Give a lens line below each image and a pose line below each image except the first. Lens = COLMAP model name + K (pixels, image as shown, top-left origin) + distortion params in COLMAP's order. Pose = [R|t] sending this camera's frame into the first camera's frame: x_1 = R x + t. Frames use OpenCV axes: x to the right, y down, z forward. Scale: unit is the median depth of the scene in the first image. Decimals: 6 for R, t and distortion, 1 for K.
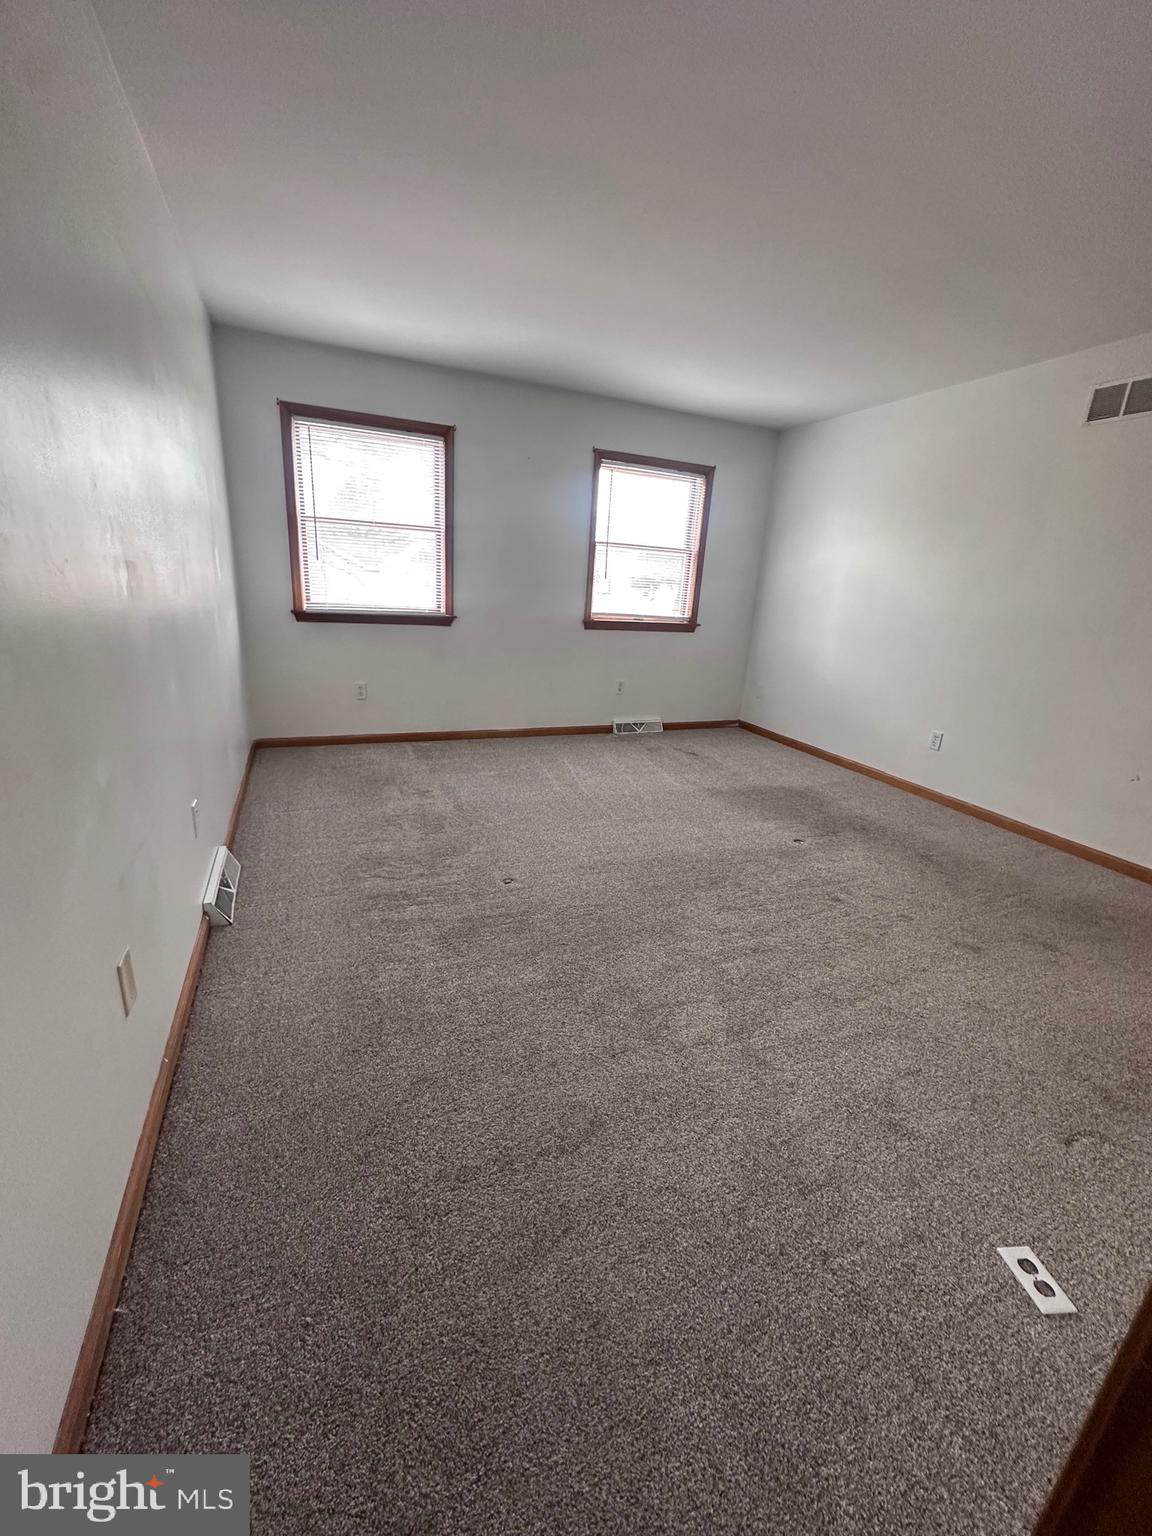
lens RADIAL K [[610.4, 0, 574.2], [0, 610.4, 770.6], [0, 0, 1]] dist [-0.006151, 0.001649]
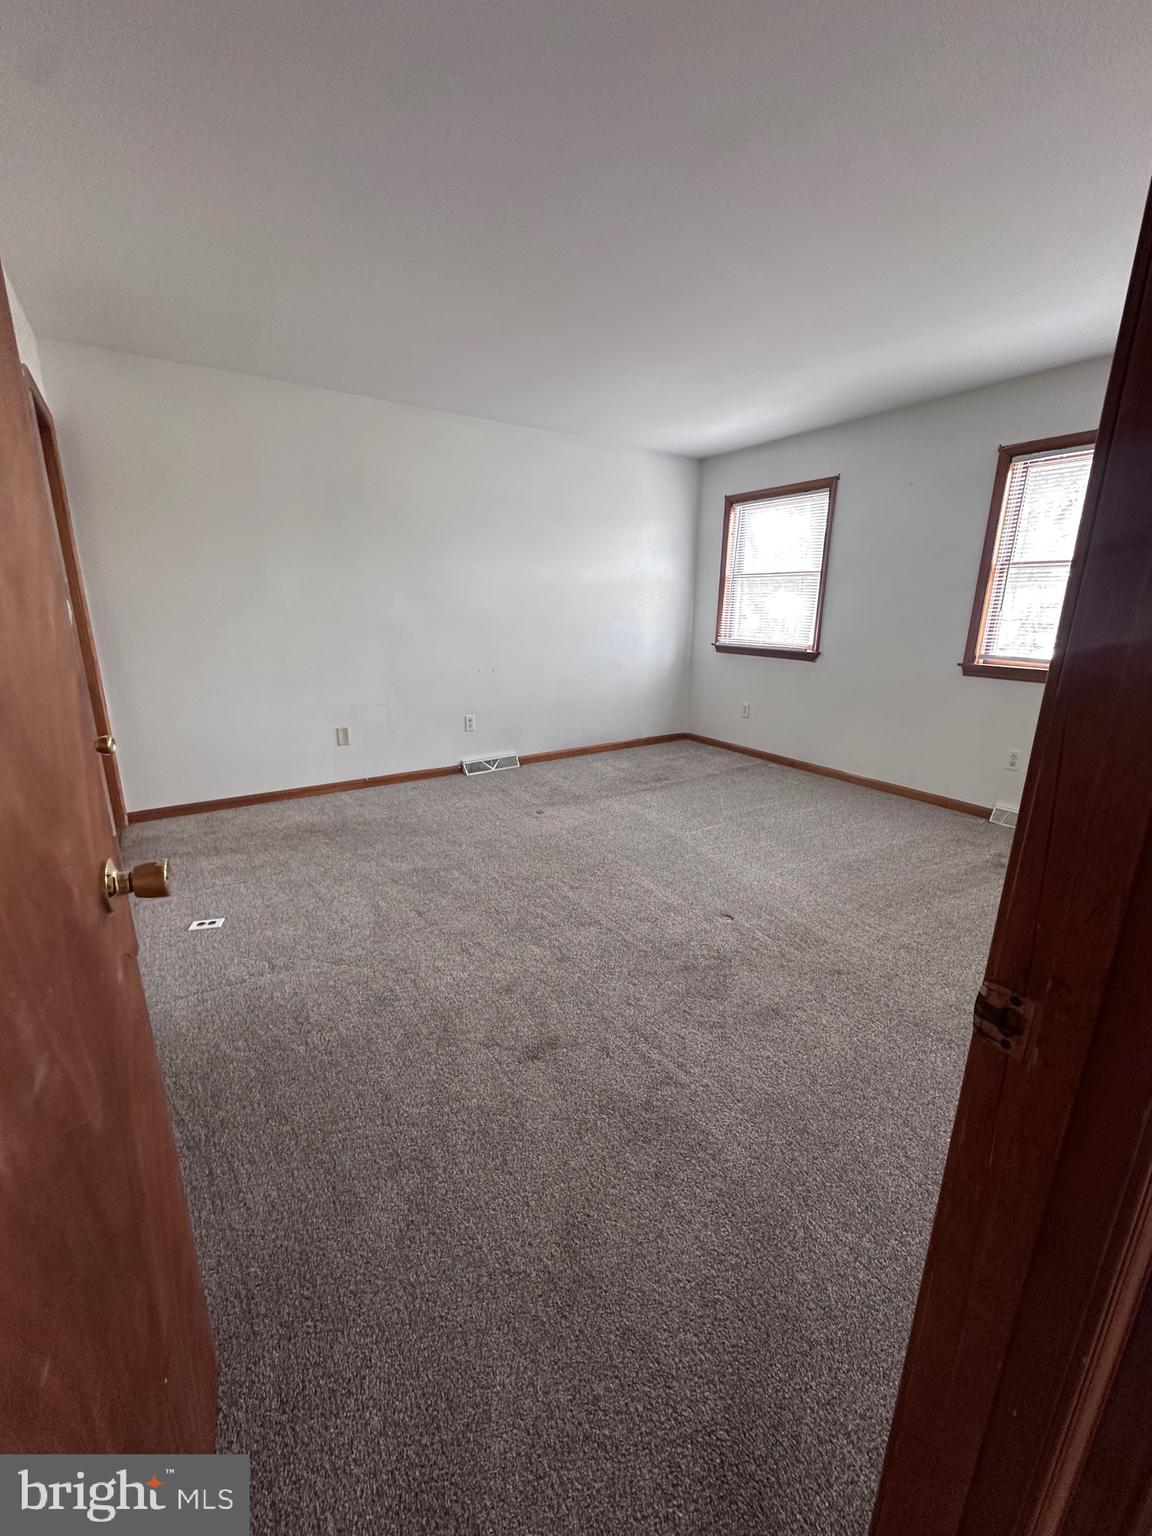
lens RADIAL K [[610.4, 0, 573.0], [0, 610.4, 767.1], [0, 0, 1]] dist [-0.006151, 0.001649]
pose [[0.194901, 0.199881, -0.960240, 0.815677], [-0.284842, 0.948356, 0.139592, -0.099598], [0.938551, 0.246310, 0.241770, 0.428476]]
